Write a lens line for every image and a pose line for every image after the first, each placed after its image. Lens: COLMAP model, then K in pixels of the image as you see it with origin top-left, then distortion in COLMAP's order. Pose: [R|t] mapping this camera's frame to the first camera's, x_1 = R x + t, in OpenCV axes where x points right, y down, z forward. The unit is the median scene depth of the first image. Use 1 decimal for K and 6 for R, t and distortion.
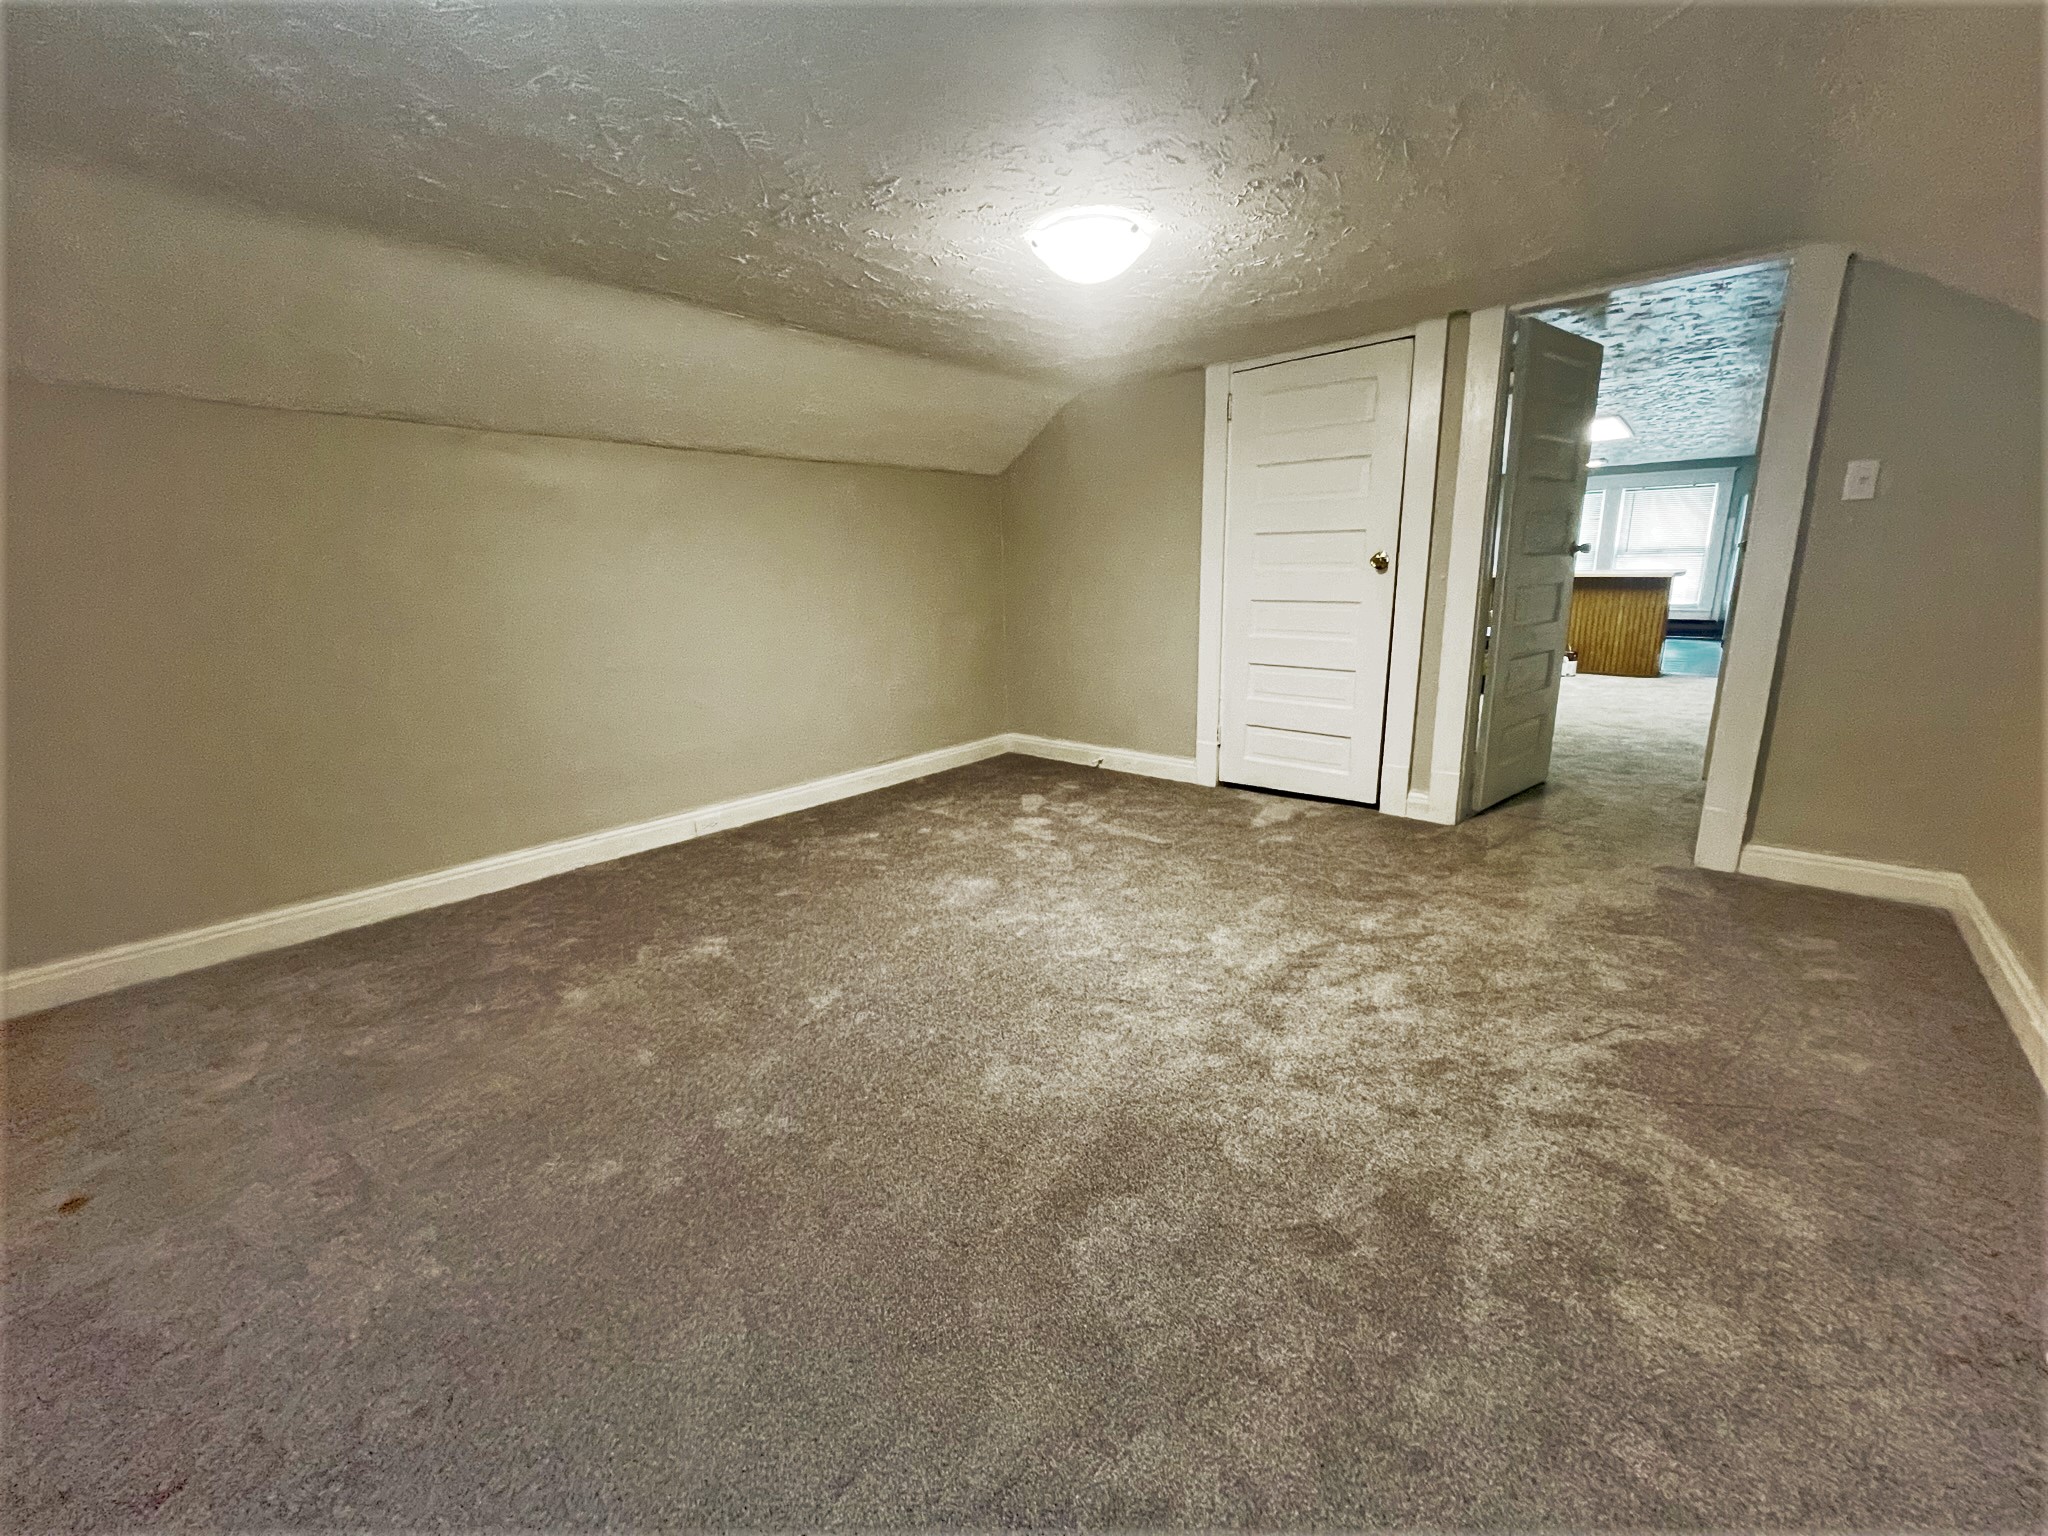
lens RADIAL K [[837.9, 0, 1025.4], [0, 837.9, 770.7], [0, 0, 1]] dist [-0.001984, -0.000290]
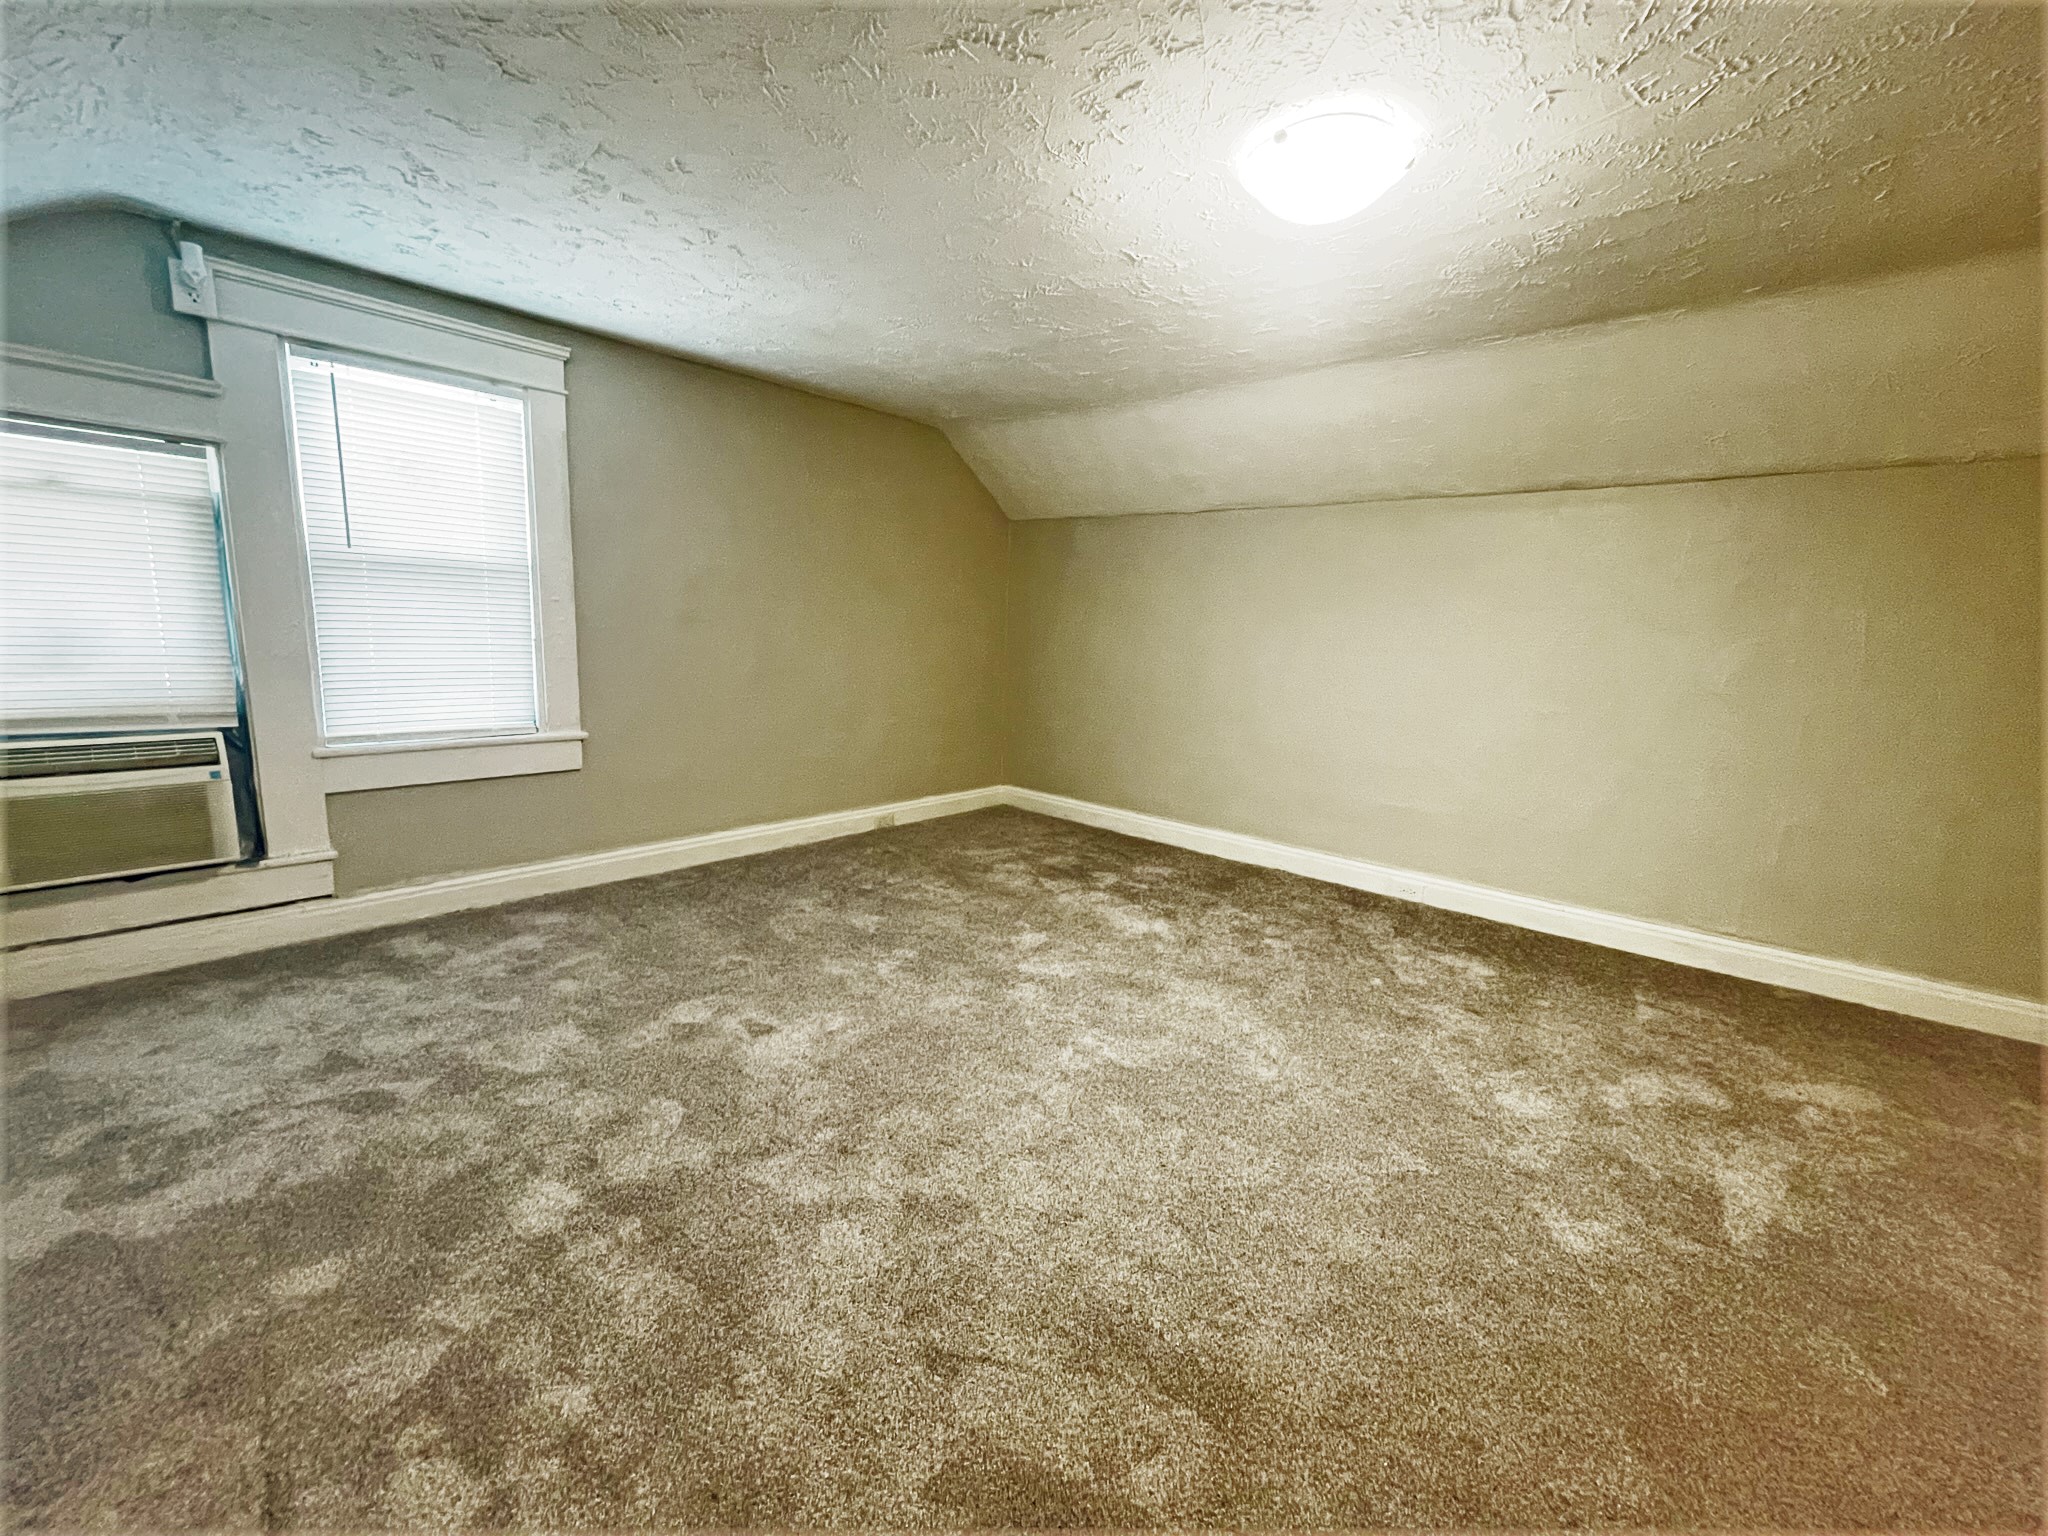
lens RADIAL K [[837.9, 0, 1025.5], [0, 837.9, 763.4], [0, 0, 1]] dist [-0.001984, -0.000290]
pose [[-0.014863, 0.198336, -0.980021, 0.639193], [-0.259878, 0.945680, 0.195328, -0.172981], [0.965527, 0.257589, 0.037487, 0.573883]]
